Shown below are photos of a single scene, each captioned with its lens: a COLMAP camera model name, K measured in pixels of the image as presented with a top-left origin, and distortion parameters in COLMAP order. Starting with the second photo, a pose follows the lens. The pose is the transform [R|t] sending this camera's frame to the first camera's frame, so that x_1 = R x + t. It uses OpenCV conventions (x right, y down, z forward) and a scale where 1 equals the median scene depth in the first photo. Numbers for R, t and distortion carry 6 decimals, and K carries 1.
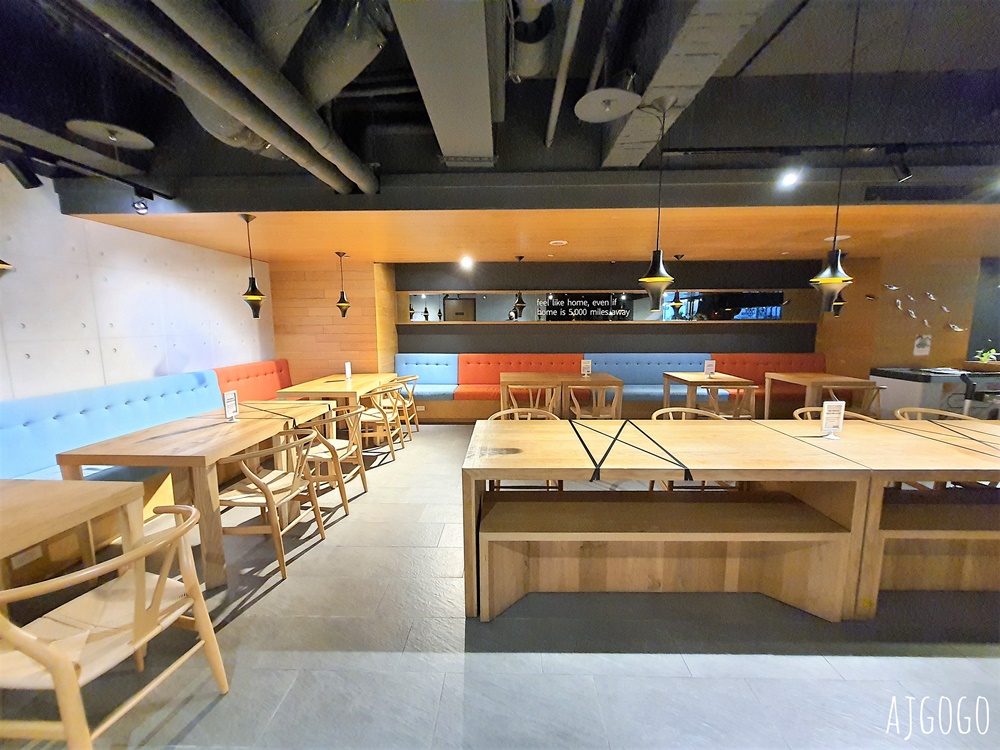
lens RADIAL K [[392.5, 0, 500.0], [0, 392.5, 375.0], [0, 0, 1]] dist [-0.000441, -0.000003]
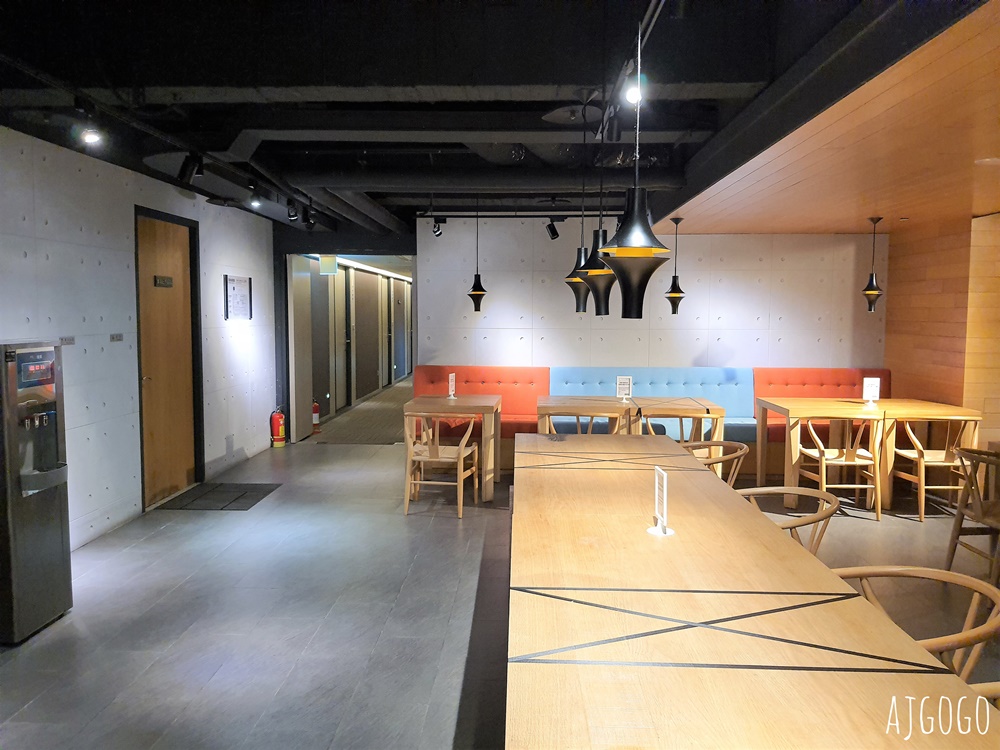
lens RADIAL K [[797.2, 0, 500.0], [0, 797.2, 375.0], [0, 0, 1]] dist [0.000110, -0.000321]
pose [[-0.003664, 0.081760, -0.996645, 1.256036], [-0.135138, 0.987469, 0.081504, -0.077714], [0.990820, 0.134983, 0.007431, 0.456230]]
